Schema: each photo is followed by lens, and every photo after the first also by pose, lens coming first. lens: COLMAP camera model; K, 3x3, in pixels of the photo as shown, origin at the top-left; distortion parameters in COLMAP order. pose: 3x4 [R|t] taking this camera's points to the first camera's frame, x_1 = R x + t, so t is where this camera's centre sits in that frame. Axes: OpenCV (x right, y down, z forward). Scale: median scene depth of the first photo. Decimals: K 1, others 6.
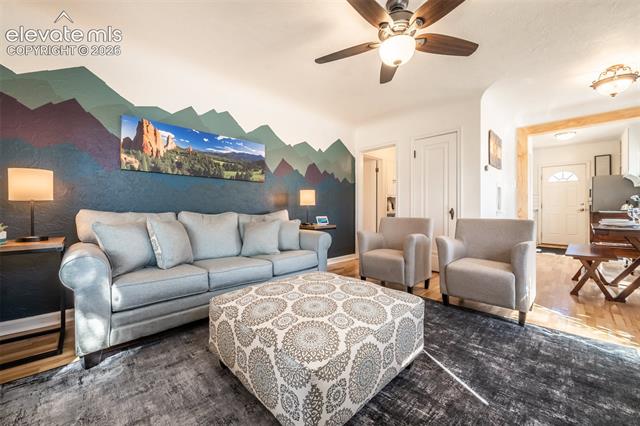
lens RADIAL K [[249.5, 0, 320.0], [0, 249.5, 213.0], [0, 0, 1]] dist [-0.002636, -0.000410]
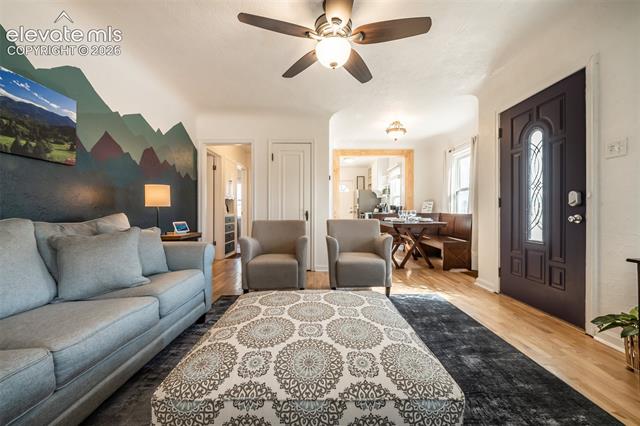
lens RADIAL K [[250.3, 0, 320.0], [0, 250.3, 213.0], [0, 0, 1]] dist [-0.001233, -0.000241]
pose [[0.691209, -0.006525, 0.722625, -0.274359], [0.015388, 0.999865, -0.005691, -0.001577], [-0.722491, 0.015053, 0.691216, 0.209865]]
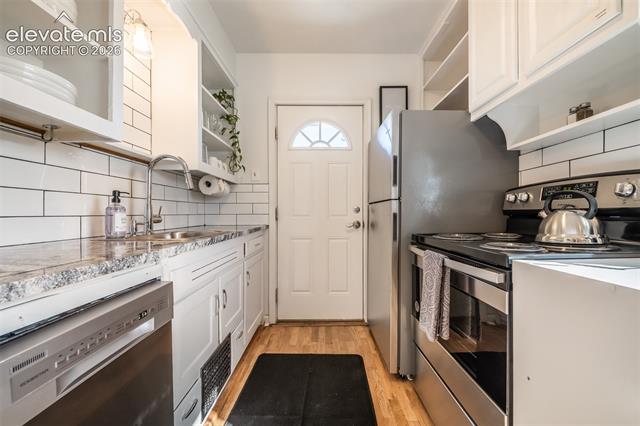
lens RADIAL K [[249.5, 0, 320.0], [0, 249.5, 213.0], [0, 0, 1]] dist [-0.002636, -0.000410]
pose [[0.693185, 0.002559, 0.720755, 1.385679], [0.010368, 0.999855, -0.013521, -0.048469], [-0.720685, 0.016846, 0.693058, 1.455950]]
